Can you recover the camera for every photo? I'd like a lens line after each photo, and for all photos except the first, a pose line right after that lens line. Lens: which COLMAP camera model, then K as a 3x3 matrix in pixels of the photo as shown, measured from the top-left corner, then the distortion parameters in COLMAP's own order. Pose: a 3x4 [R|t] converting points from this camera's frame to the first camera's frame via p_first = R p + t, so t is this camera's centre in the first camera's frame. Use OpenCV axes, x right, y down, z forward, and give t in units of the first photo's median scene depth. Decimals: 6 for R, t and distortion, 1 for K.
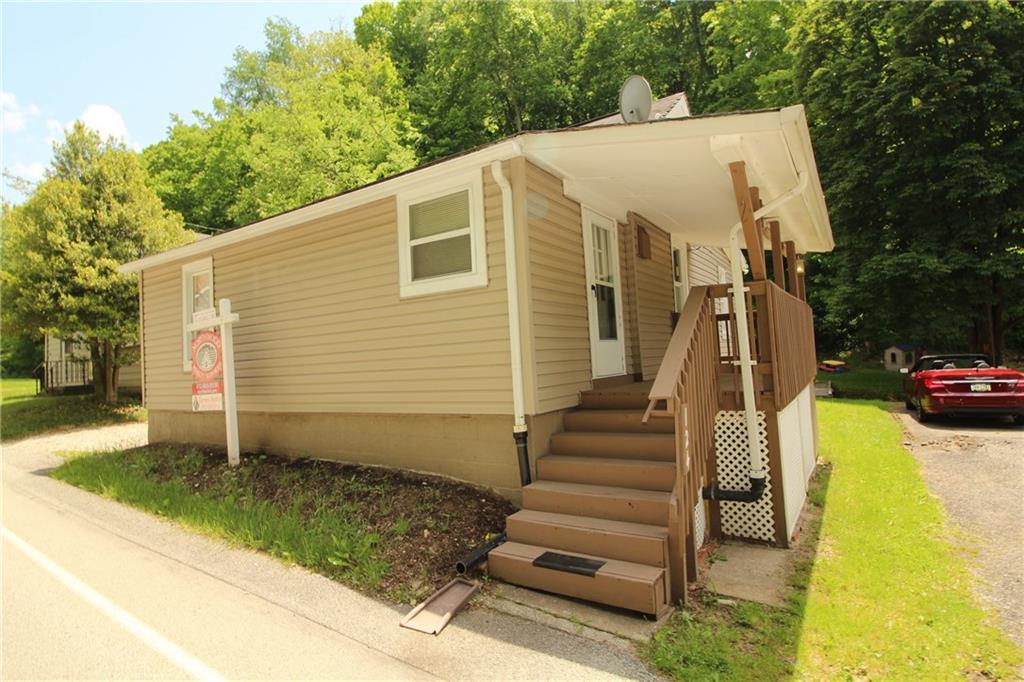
lens RADIAL K [[525.2, 0, 512.0], [0, 525.2, 341.0], [0, 0, 1]] dist [0.012465, -0.026880]
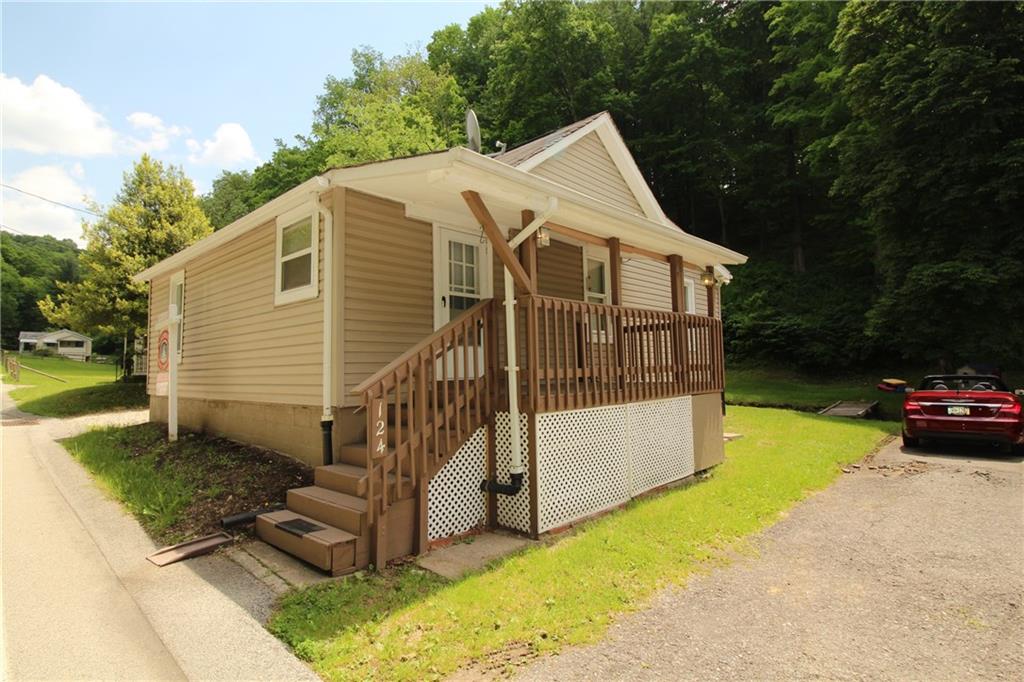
lens RADIAL K [[528.3, 0, 514.3], [0, 528.3, 338.4], [0, 0, 1]] dist [0.010780, -0.023863]
pose [[0.983055, 0.023357, -0.181814, 0.270466], [-0.026677, 0.999519, -0.015837, -0.001716], [0.181357, 0.020419, 0.983205, -0.038199]]
